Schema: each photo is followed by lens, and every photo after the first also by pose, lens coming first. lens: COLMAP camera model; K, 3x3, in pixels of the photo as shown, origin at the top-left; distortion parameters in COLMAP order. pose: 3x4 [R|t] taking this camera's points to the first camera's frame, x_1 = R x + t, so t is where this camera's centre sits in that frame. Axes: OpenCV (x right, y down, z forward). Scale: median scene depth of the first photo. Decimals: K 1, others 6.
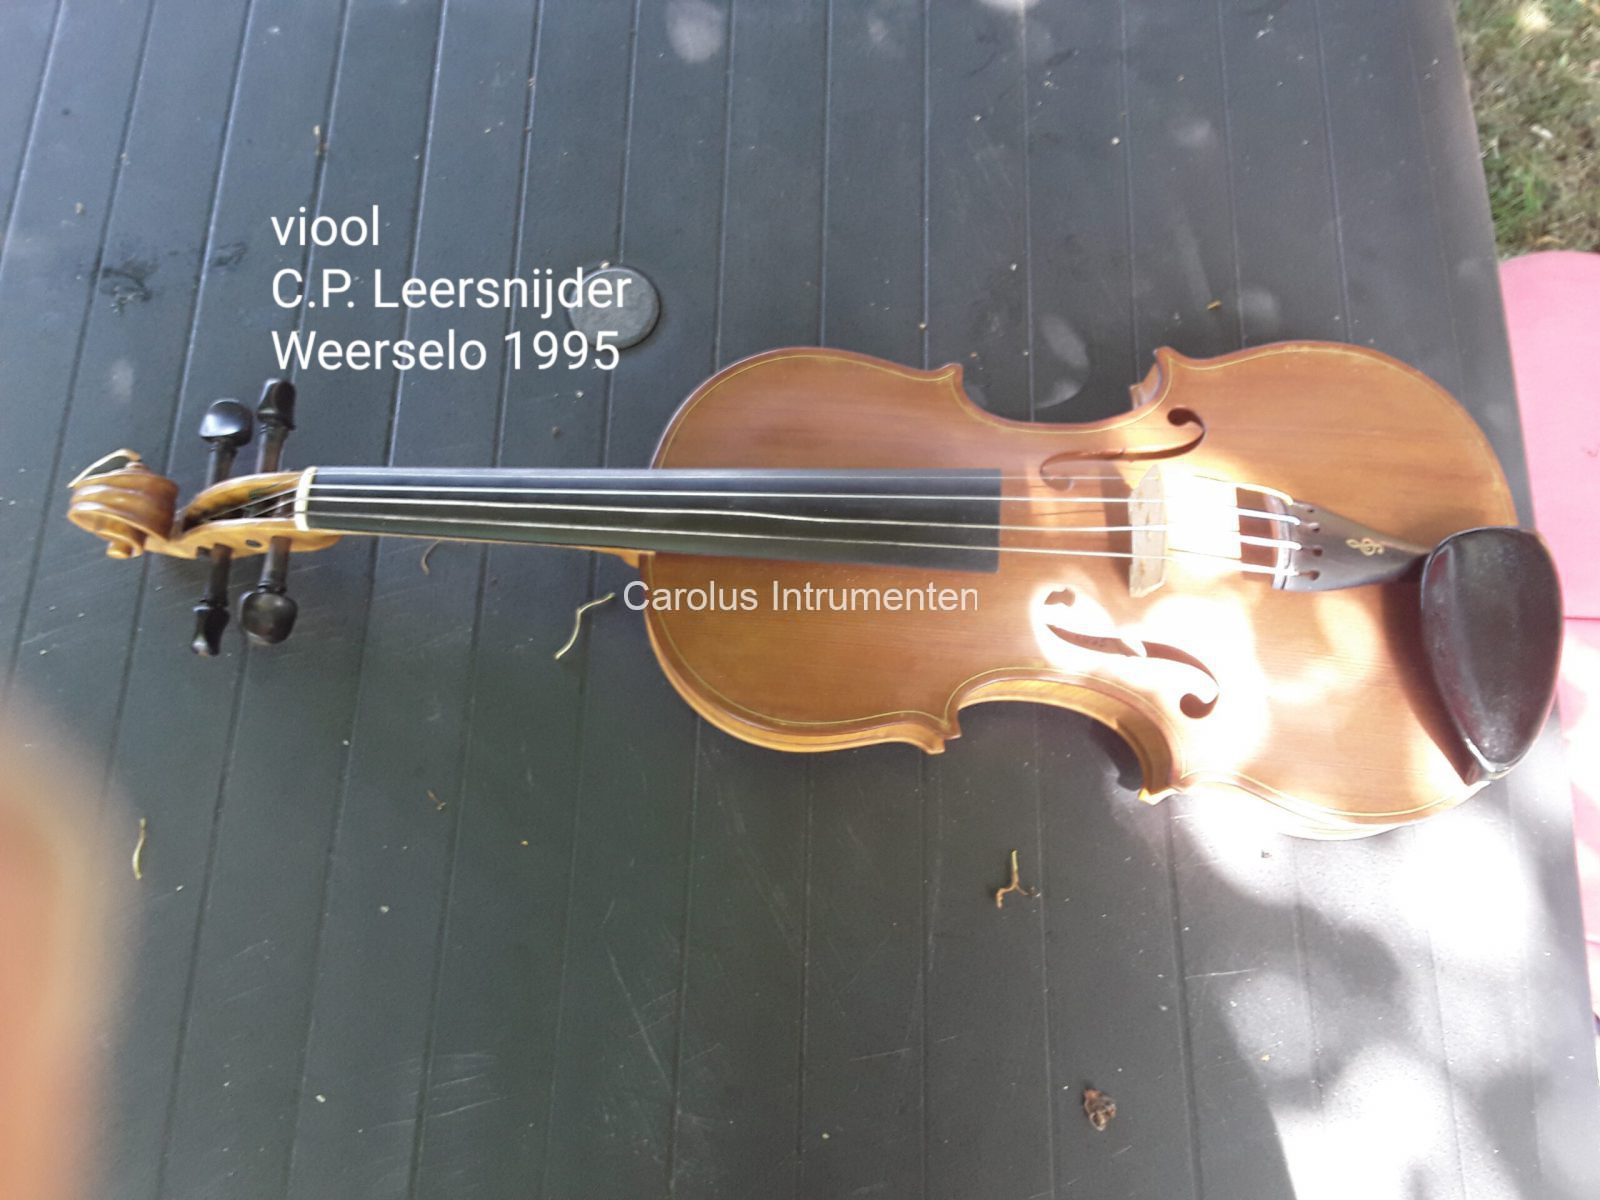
lens RADIAL K [[1270.6, 0, 804.8], [0, 1270.6, 598.6], [0, 0, 1]] dist [0.091485, -0.128231]
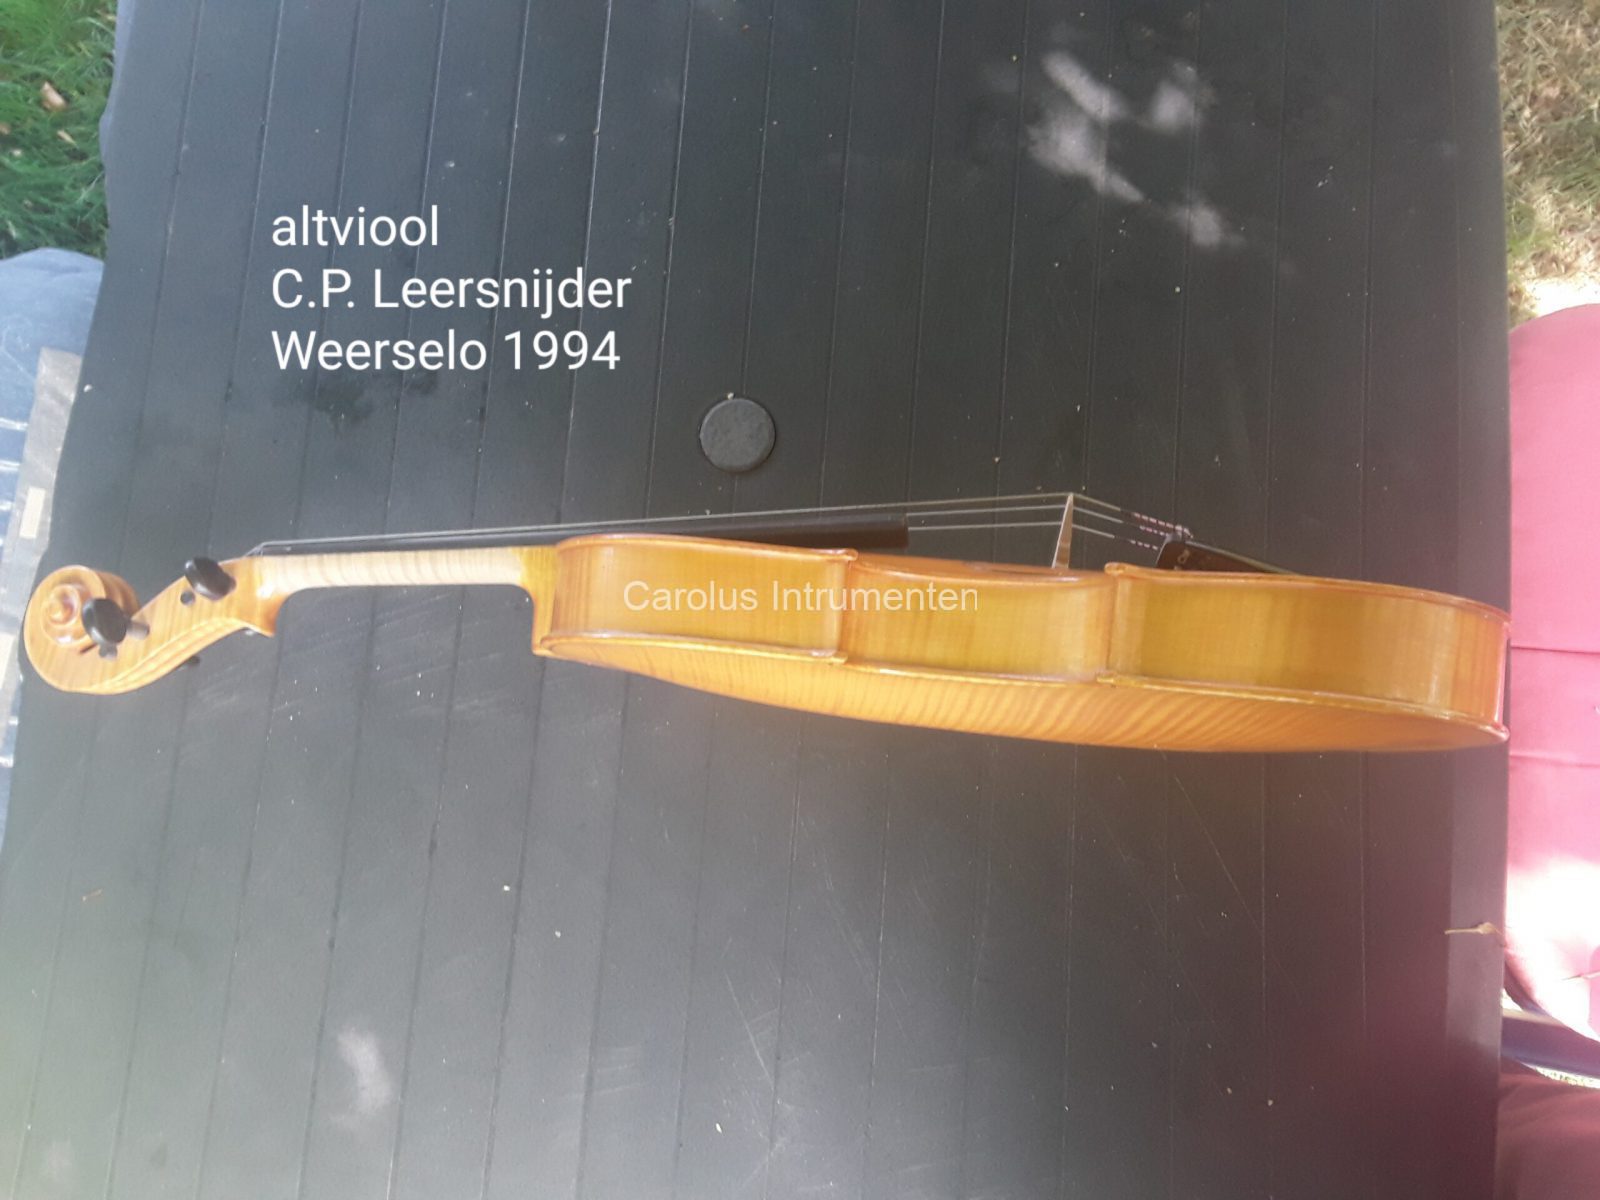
lens RADIAL K [[1270.6, 0, 802.2], [0, 1270.6, 584.9], [0, 0, 1]] dist [0.091485, -0.128231]
pose [[0.997465, 0.039408, -0.059242, -0.013408], [-0.029675, 0.987149, 0.157021, -0.272037], [0.064668, -0.154865, 0.985817, -0.181079]]
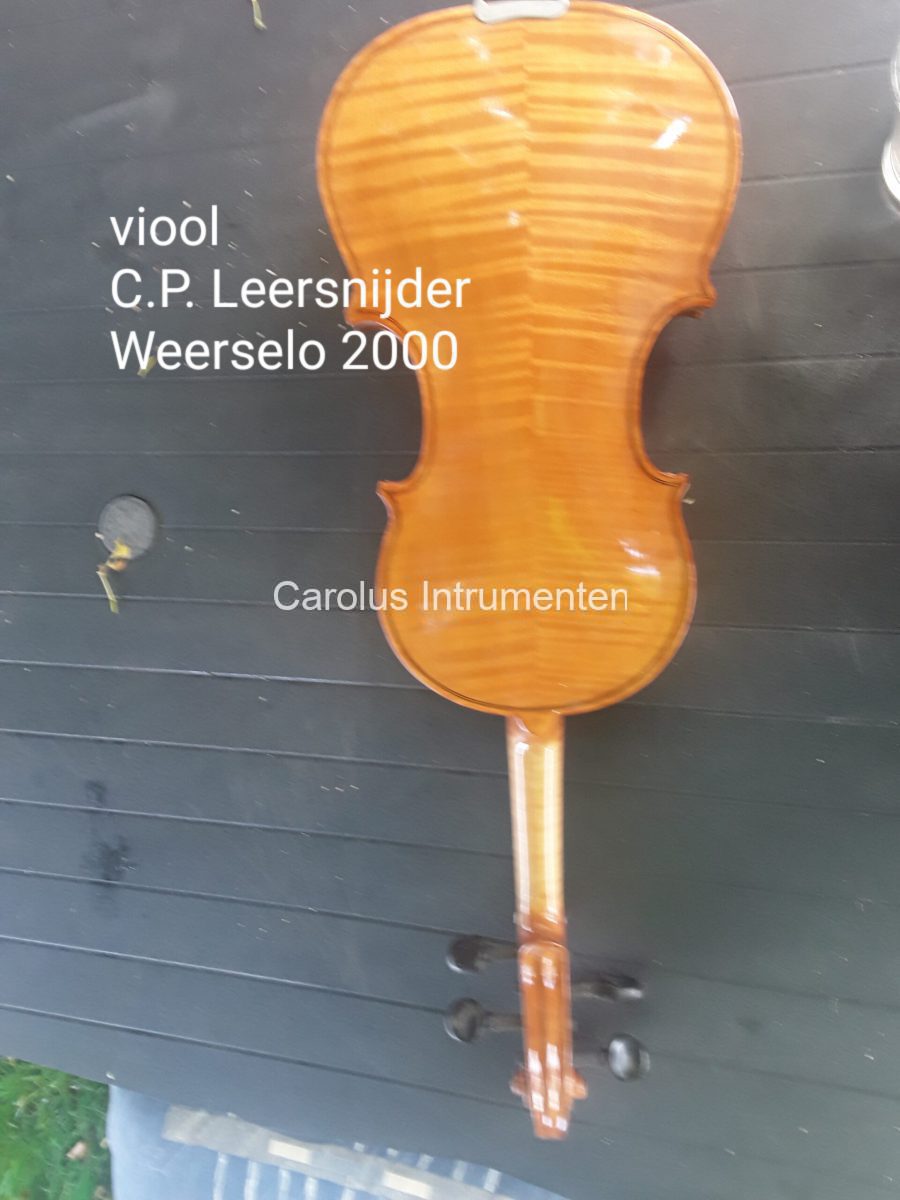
lens RADIAL K [[953.0, 0, 450.9], [0, 953.0, 597.8], [0, 0, 1]] dist [0.091485, -0.128231]
pose [[-0.001371, -0.999798, -0.020040, -0.202850], [0.999945, -0.001579, 0.010356, 0.119784], [-0.010386, -0.020025, 0.999746, -0.077716]]
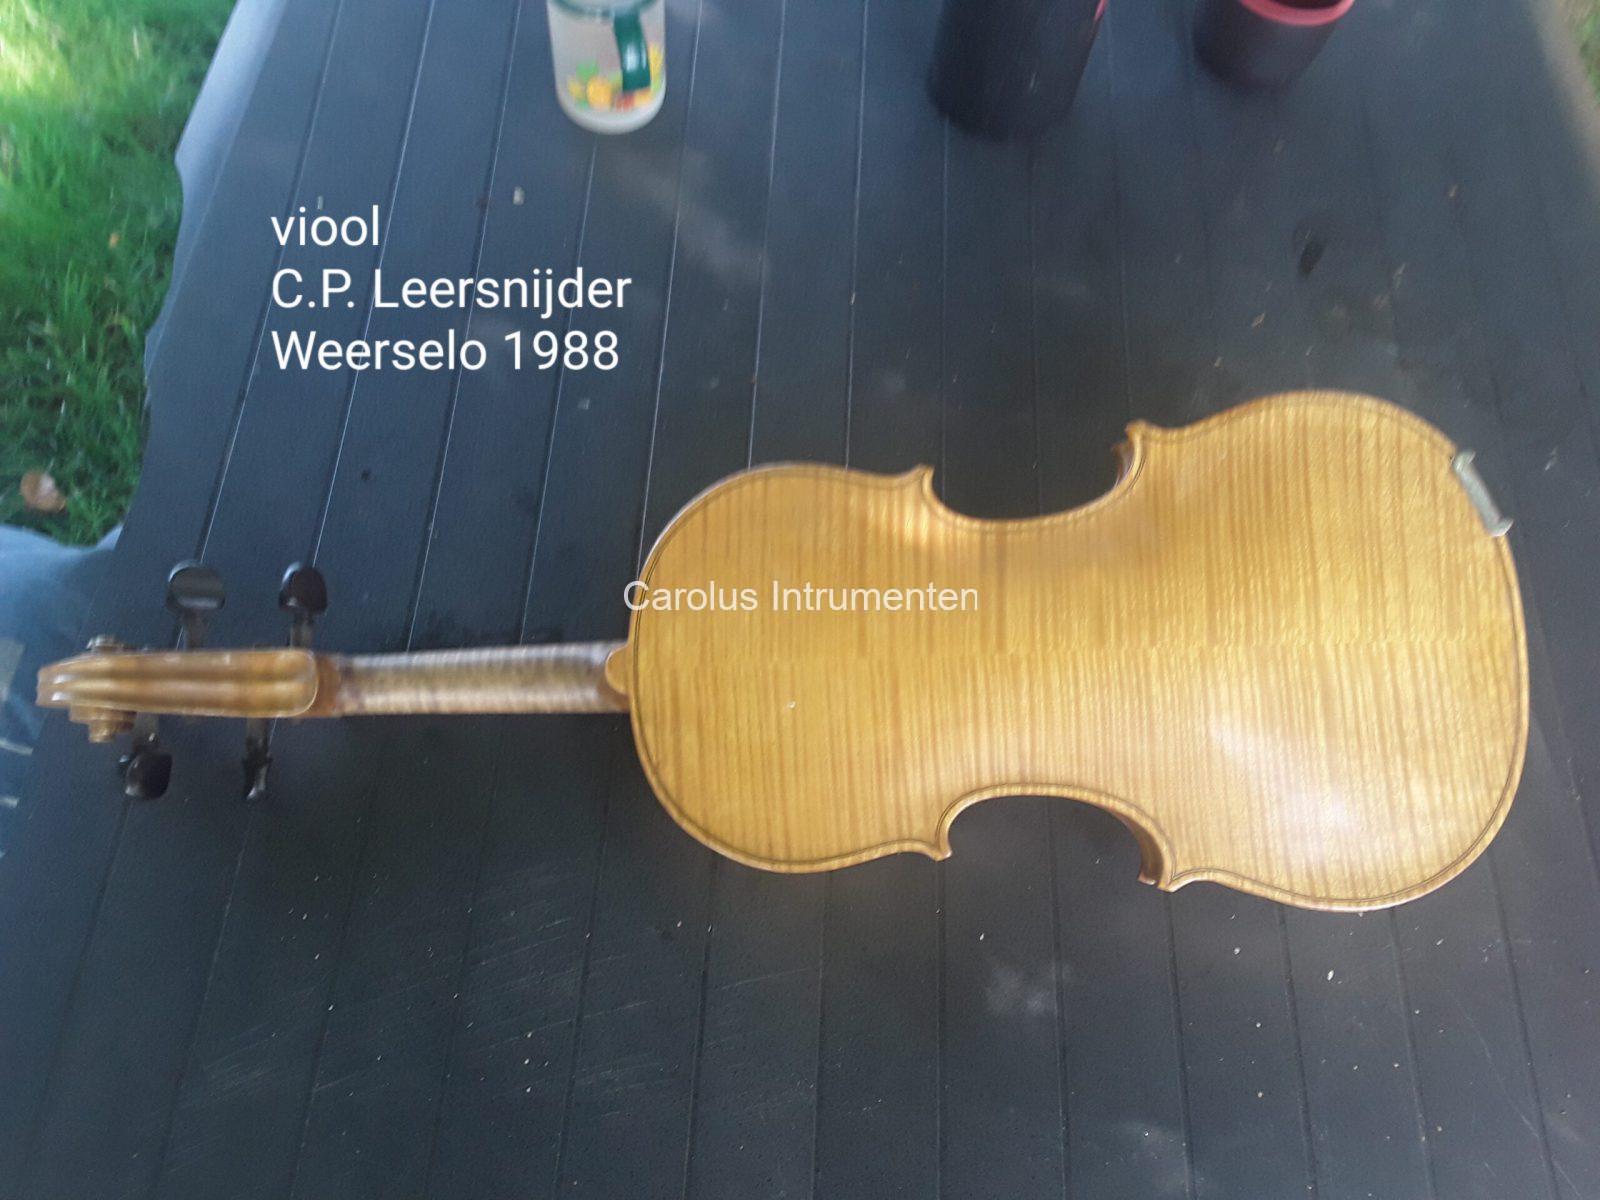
lens RADIAL K [[1270.6, 0, 793.3], [0, 1270.6, 617.7], [0, 0, 1]] dist [0.091485, -0.128231]
pose [[0.996537, 0.054492, 0.062813, -0.317697], [-0.045138, 0.988874, -0.141743, -0.156876], [-0.069838, 0.138417, 0.987909, 0.054553]]
